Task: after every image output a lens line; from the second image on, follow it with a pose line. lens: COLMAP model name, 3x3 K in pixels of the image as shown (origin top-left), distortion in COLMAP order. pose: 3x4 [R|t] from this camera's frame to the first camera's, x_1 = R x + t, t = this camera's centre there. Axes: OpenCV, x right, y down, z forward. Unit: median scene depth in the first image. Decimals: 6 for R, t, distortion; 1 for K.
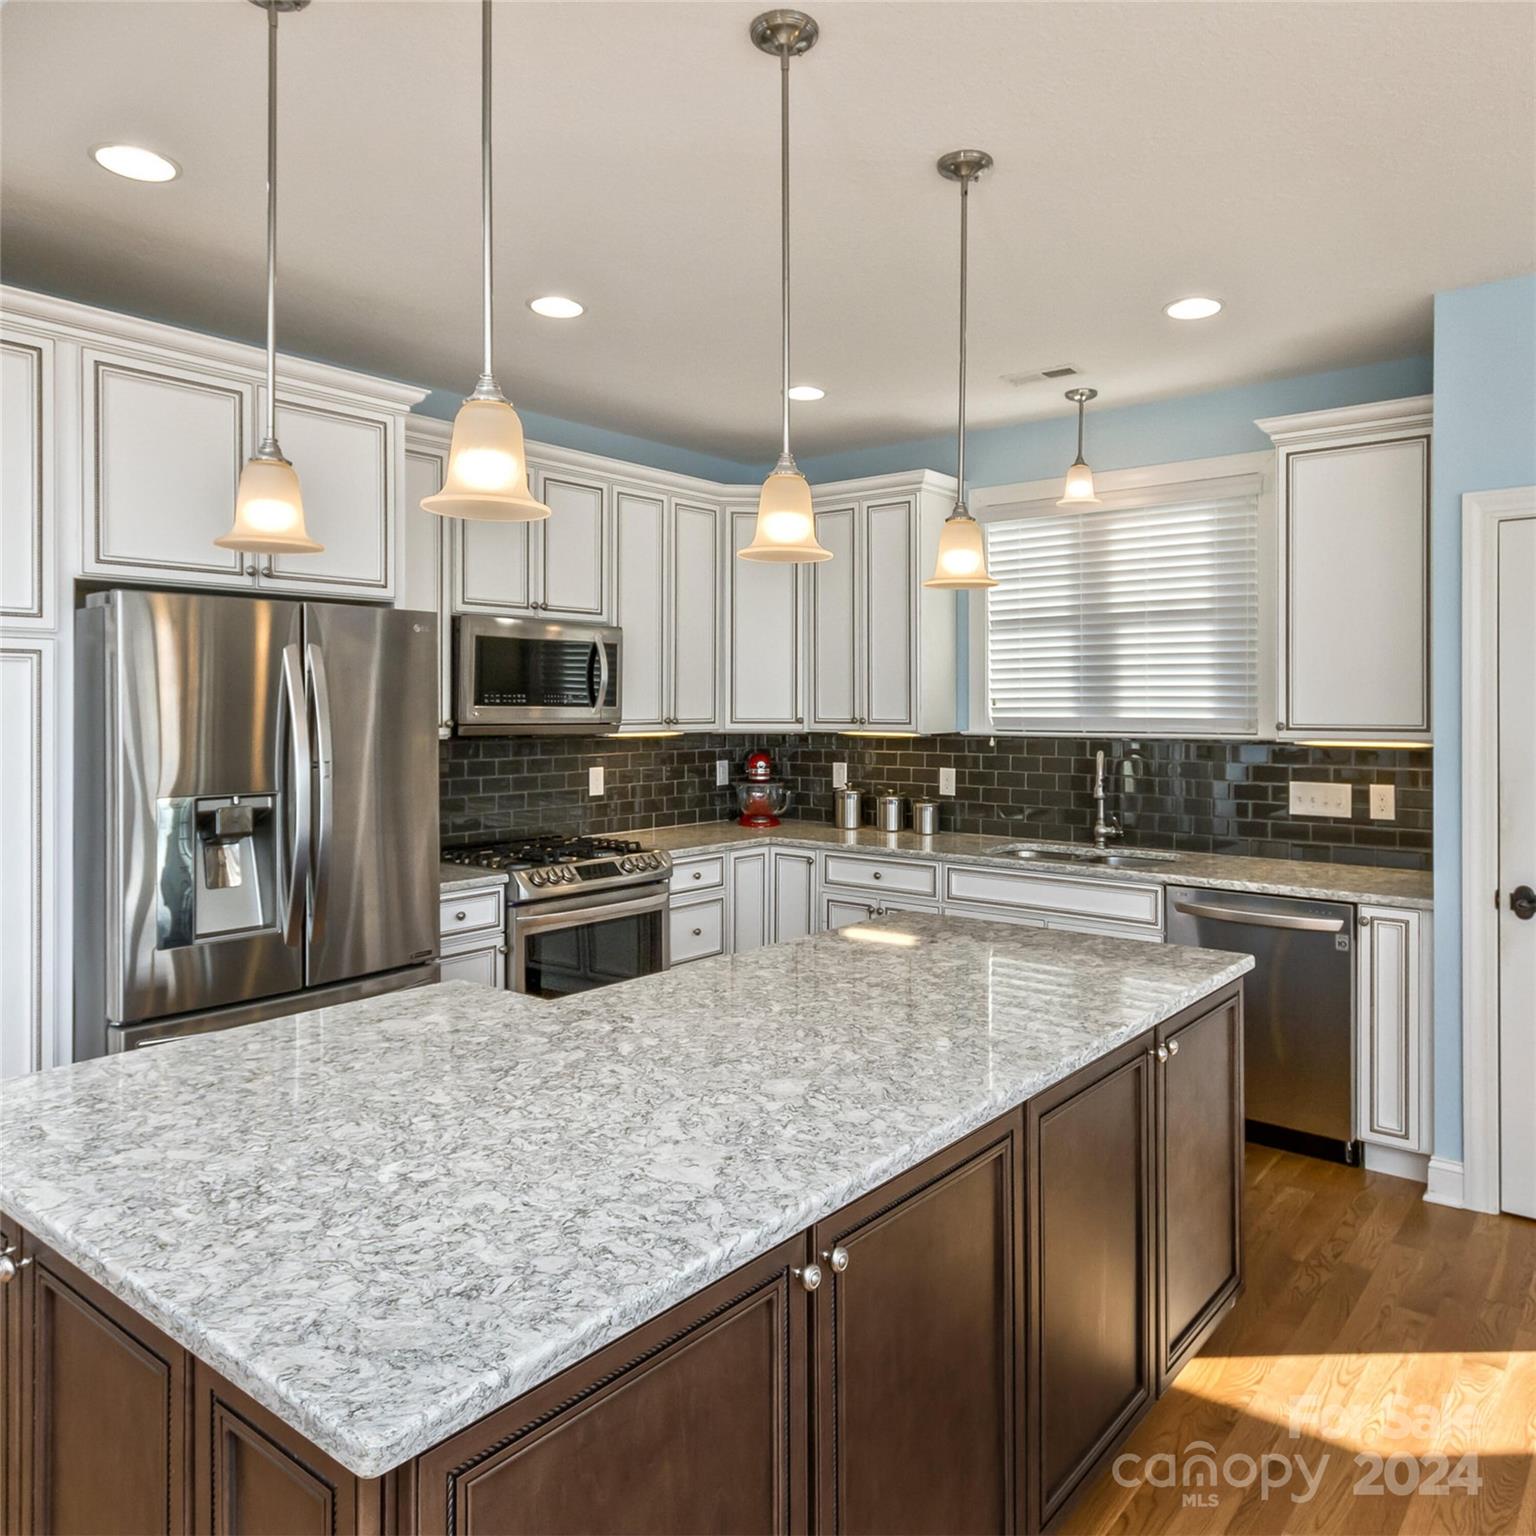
lens RADIAL K [[1115.8, 0, 770.6], [0, 1115.8, 718.9], [0, 0, 1]] dist [-0.002870, 0.001215]
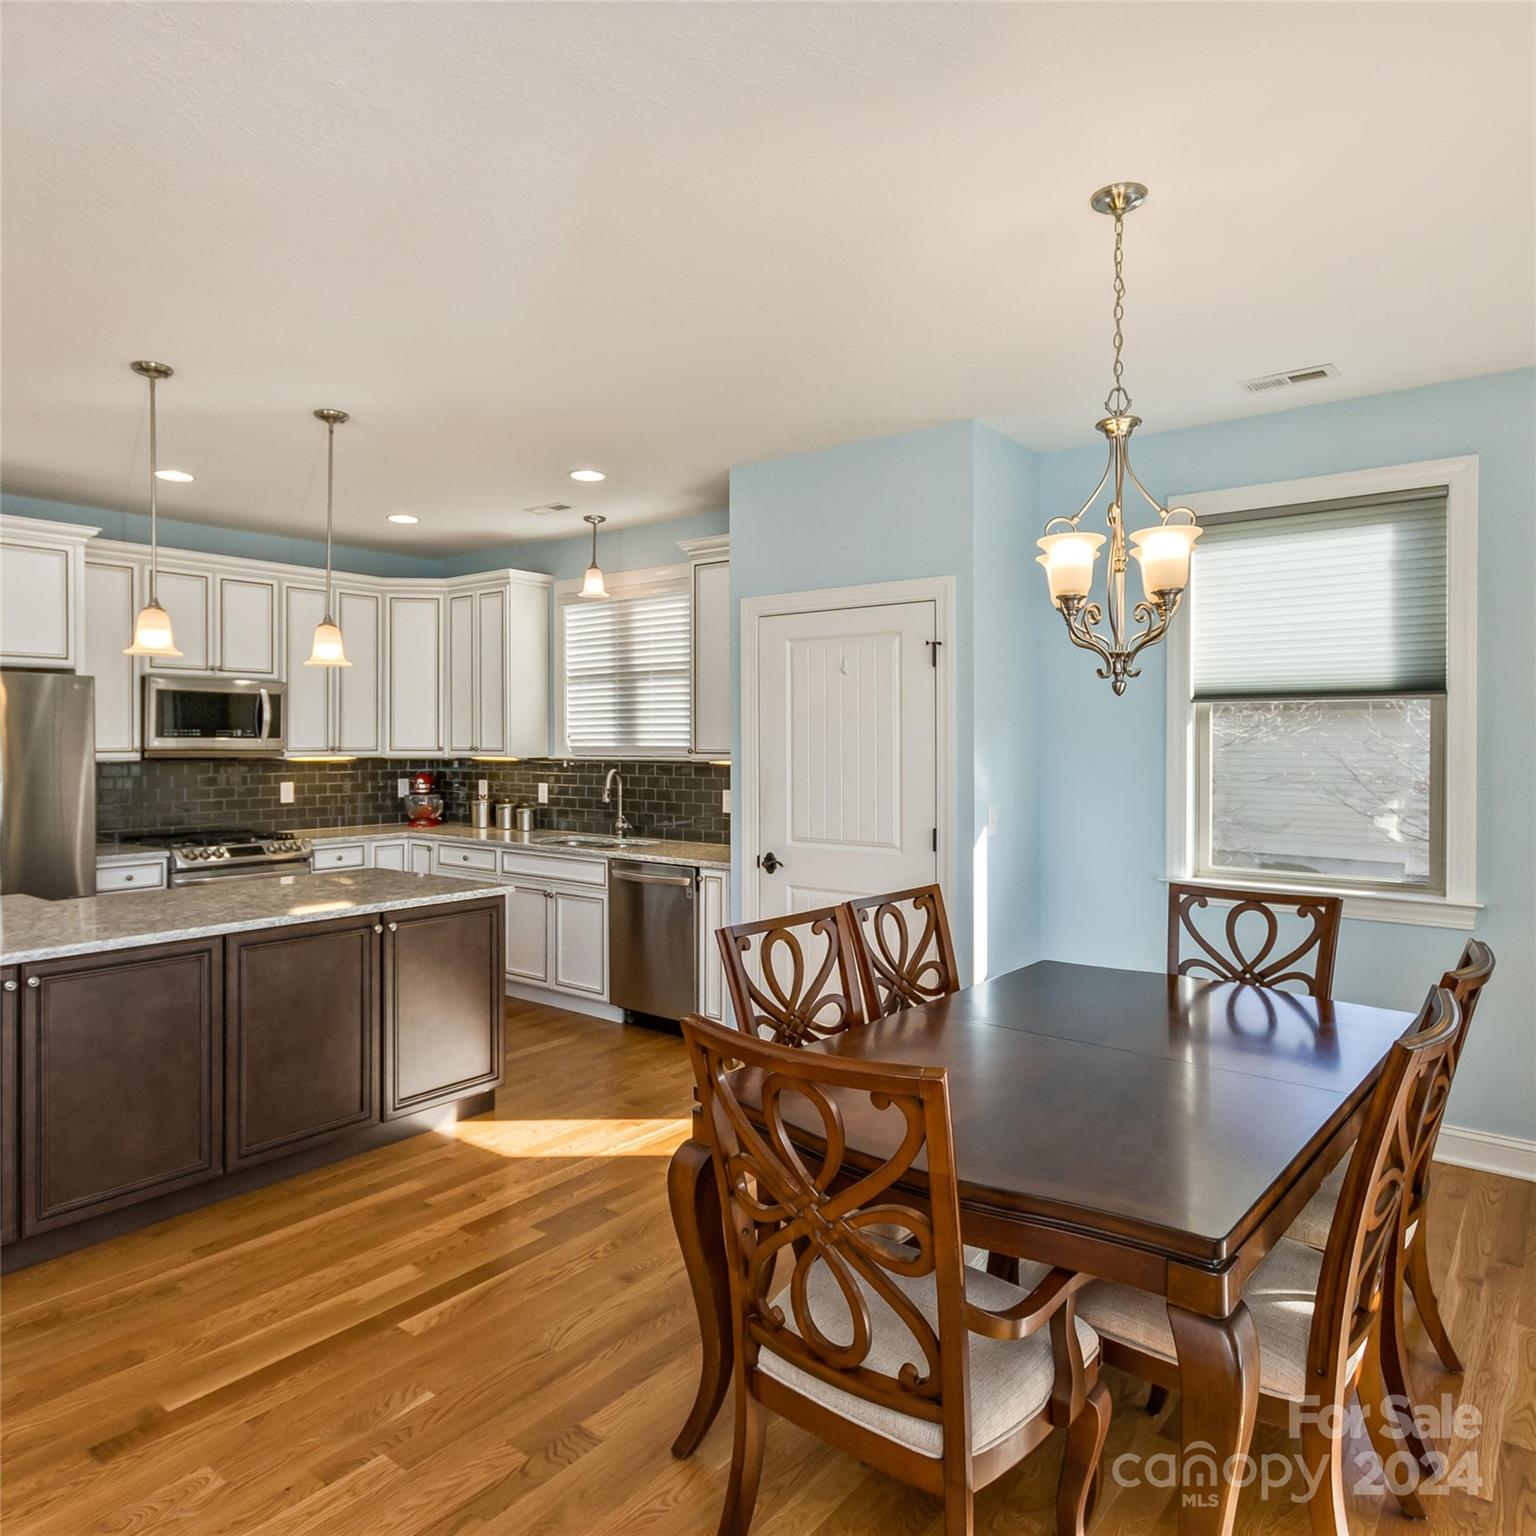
lens RADIAL K [[1081.7, 0, 765.0], [0, 1081.7, 761.1], [0, 0, 1]] dist [-0.003144, 0.007362]
pose [[0.999886, 0.000028, -0.015126, 0.491478], [0.000066, 0.999981, 0.006202, 0.009138], [0.015126, -0.006202, 0.999866, -0.360679]]
